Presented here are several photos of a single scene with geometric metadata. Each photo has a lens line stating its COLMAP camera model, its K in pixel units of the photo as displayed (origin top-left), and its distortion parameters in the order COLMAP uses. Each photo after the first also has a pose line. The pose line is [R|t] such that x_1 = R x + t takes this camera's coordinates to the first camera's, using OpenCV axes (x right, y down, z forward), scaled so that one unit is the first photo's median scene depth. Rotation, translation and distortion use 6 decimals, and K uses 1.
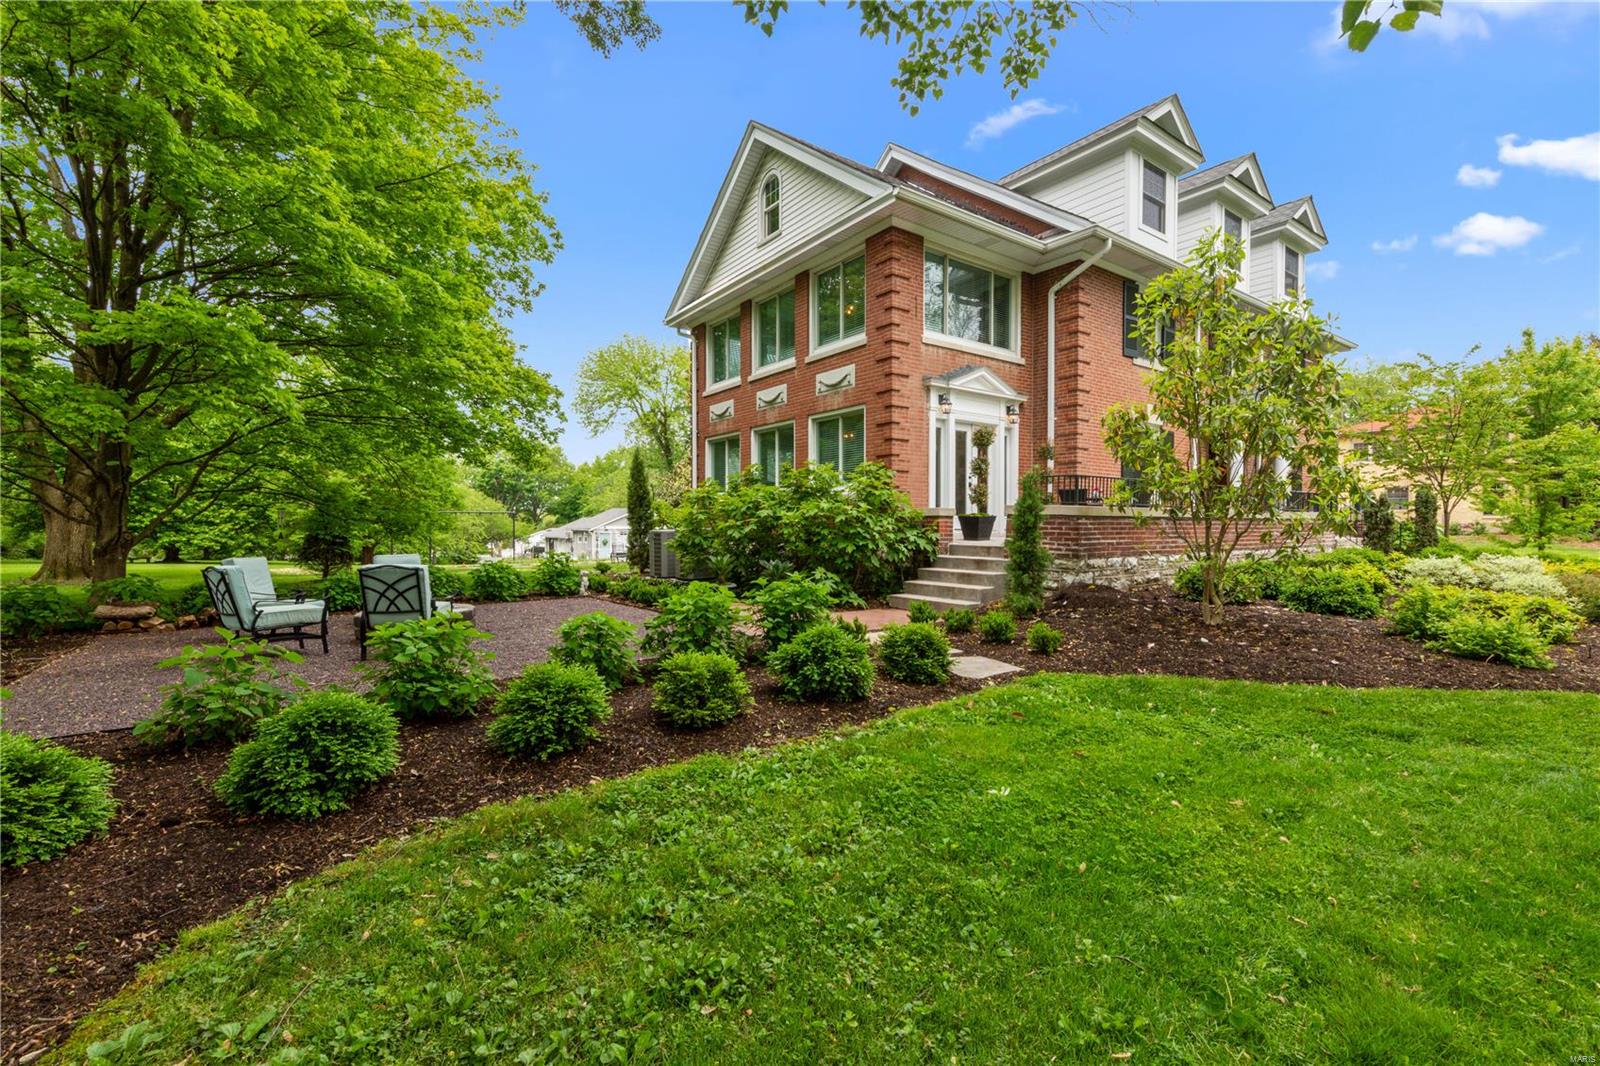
lens RADIAL K [[677.9, 0, 800.3], [0, 677.9, 530.9], [0, 0, 1]] dist [0.000622, -0.000050]
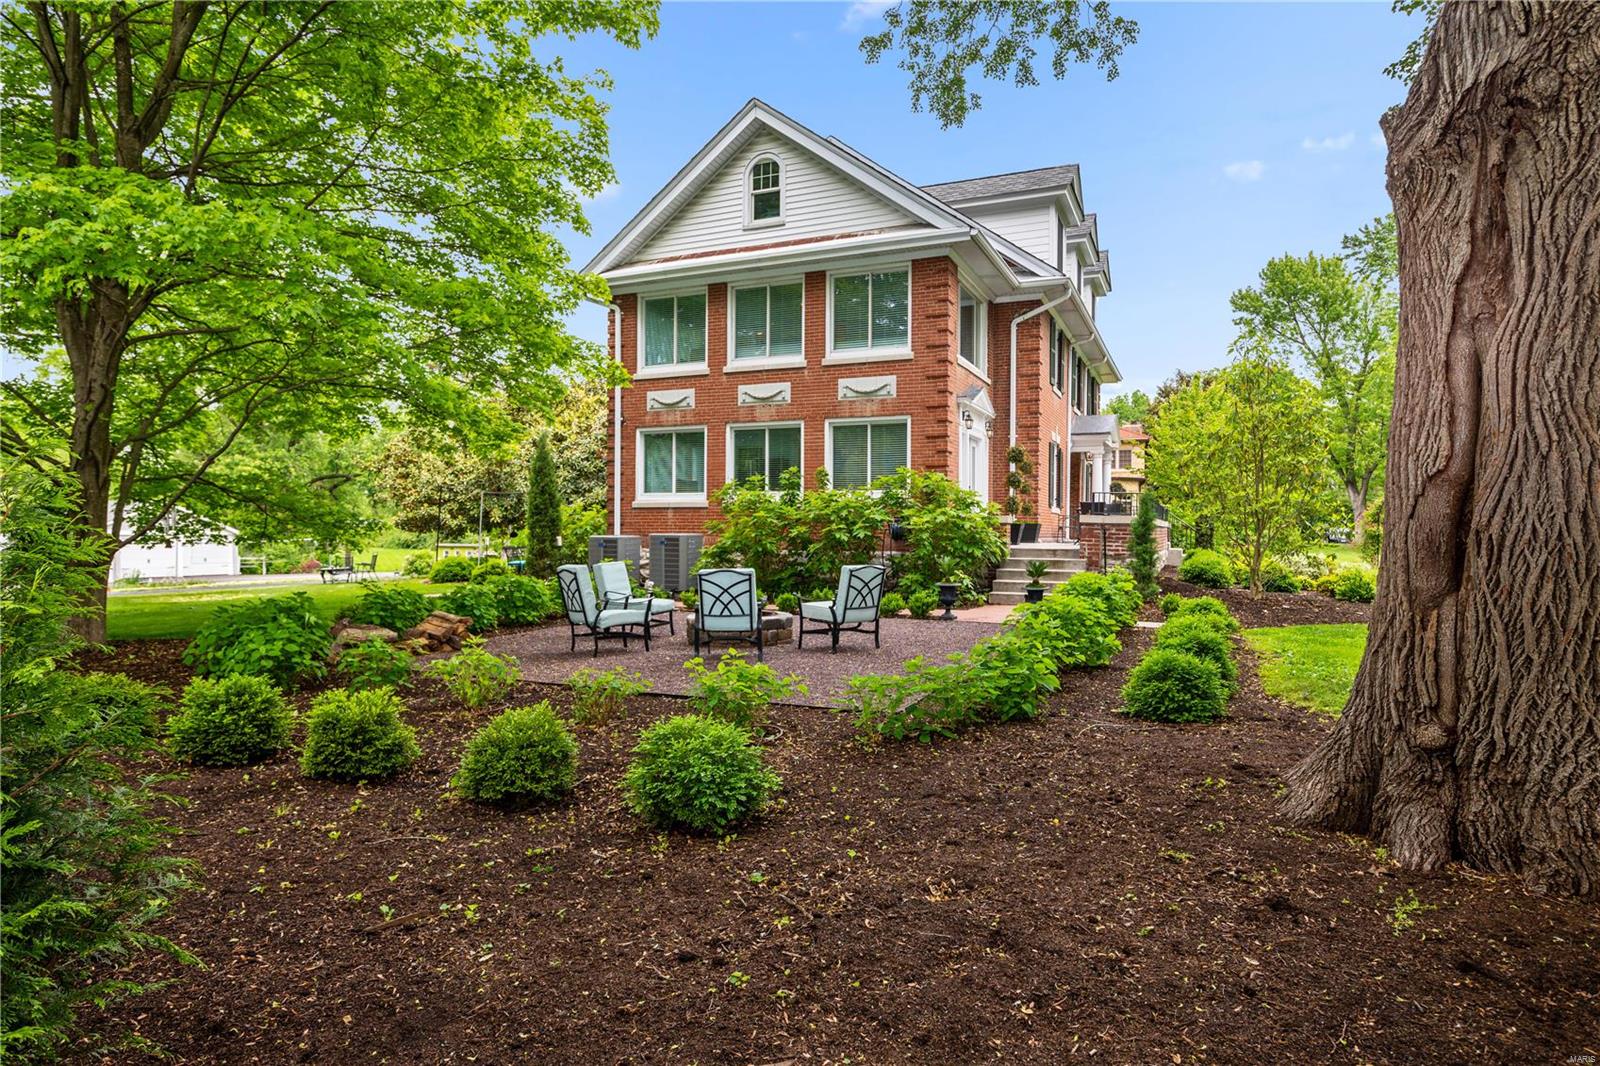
lens RADIAL K [[924.4, 0, 799.9], [0, 924.4, 534.5], [0, 0, 1]] dist [-0.002184, 0.000039]
pose [[0.862773, 0.001650, 0.505589, -0.699526], [0.003187, 0.999957, -0.008704, 0.007108], [-0.505581, 0.009121, 0.862731, -0.128601]]
